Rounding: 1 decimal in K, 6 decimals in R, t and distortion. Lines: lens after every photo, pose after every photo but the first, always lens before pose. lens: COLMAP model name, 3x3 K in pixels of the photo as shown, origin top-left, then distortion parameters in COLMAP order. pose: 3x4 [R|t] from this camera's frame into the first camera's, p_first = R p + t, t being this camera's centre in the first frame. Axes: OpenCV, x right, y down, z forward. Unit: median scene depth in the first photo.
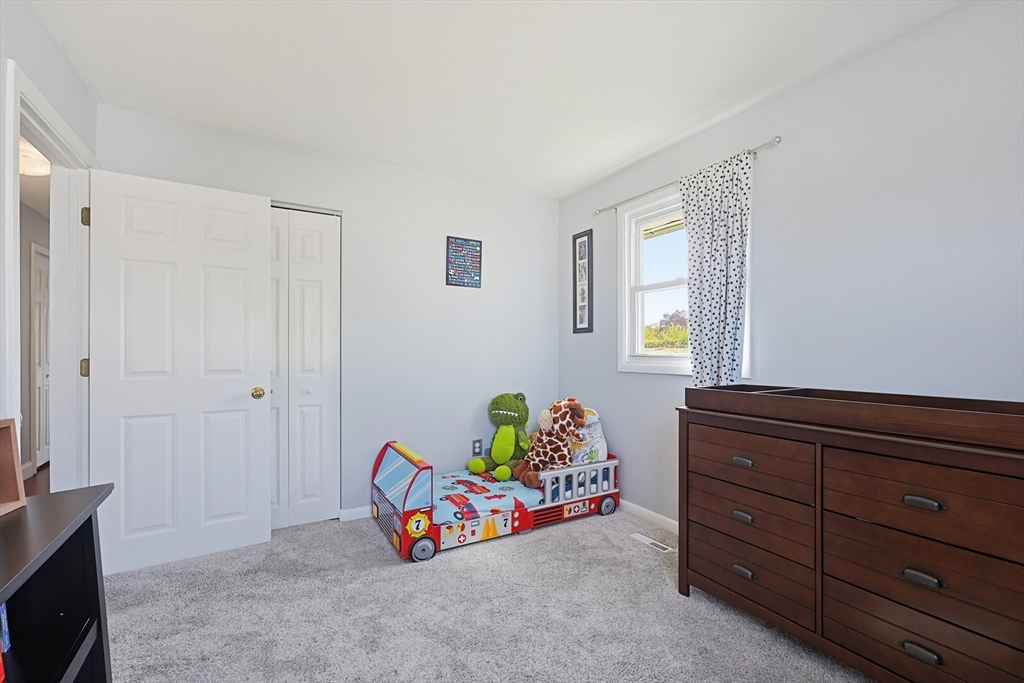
lens RADIAL K [[441.1, 0, 511.6], [0, 441.1, 345.8], [0, 0, 1]] dist [-0.007788, 0.001044]
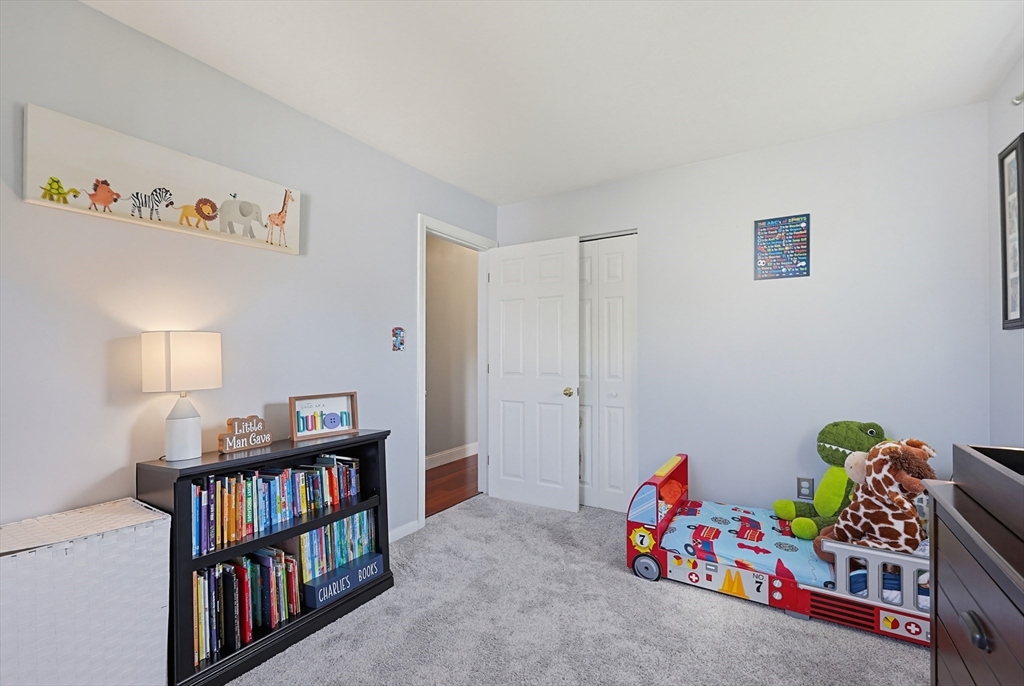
lens RADIAL K [[441.1, 0, 512.5], [0, 441.1, 344.9], [0, 0, 1]] dist [-0.007788, 0.001044]
pose [[0.452021, -0.019803, -0.891787, 0.447871], [0.010867, 0.999802, -0.016693, -0.008358], [0.891941, -0.002146, 0.452147, 0.257388]]
